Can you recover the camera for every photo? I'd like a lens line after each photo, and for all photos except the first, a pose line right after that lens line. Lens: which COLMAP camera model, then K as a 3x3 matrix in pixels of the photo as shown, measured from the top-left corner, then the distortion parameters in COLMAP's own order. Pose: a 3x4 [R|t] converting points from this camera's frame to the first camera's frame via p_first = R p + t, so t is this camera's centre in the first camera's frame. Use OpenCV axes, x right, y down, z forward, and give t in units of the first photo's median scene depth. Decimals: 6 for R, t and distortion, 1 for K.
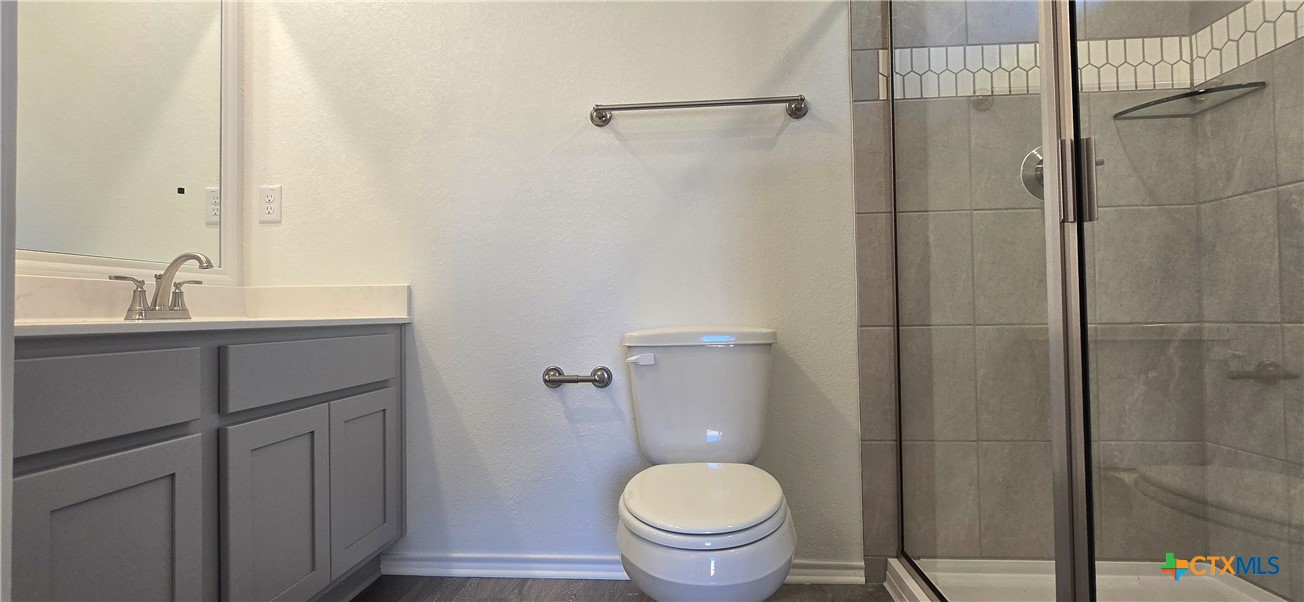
lens RADIAL K [[531.7, 0, 654.0], [0, 531.7, 297.8], [0, 0, 1]] dist [-0.002580, -0.000530]
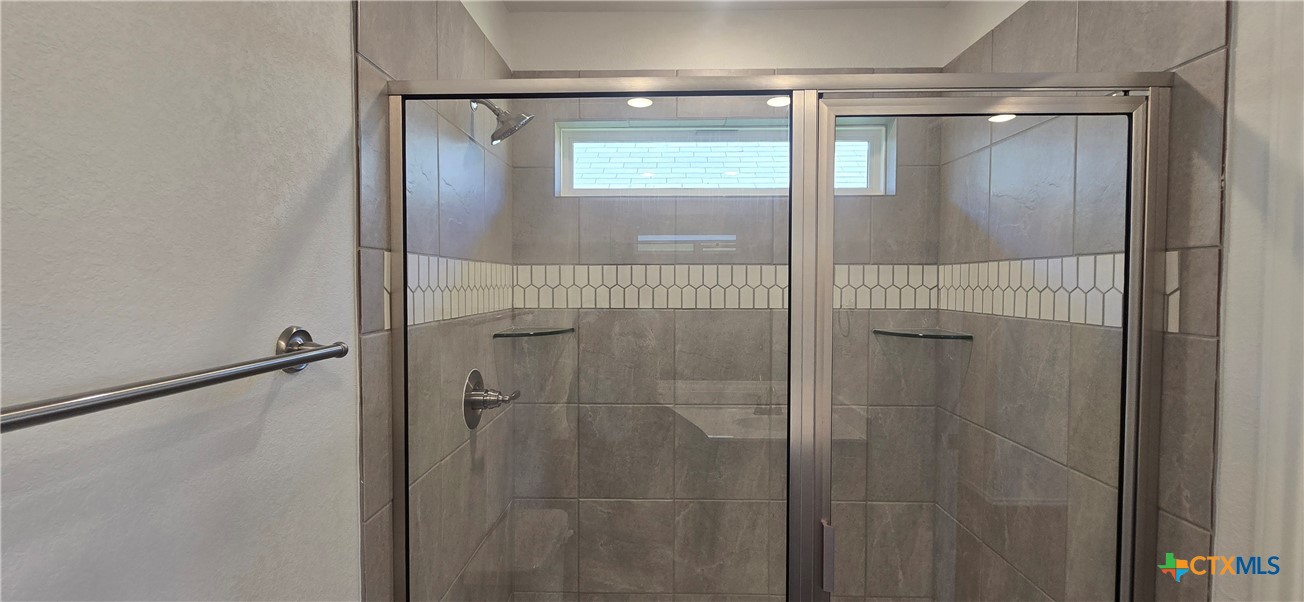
lens RADIAL K [[531.7, 0, 654.0], [0, 531.7, 297.8], [0, 0, 1]] dist [-0.002580, -0.000530]
pose [[-0.053345, -0.011361, 0.998512, -0.232643], [-0.019256, 0.999761, 0.010346, -0.424749], [-0.998390, -0.018675, -0.053551, 0.711641]]
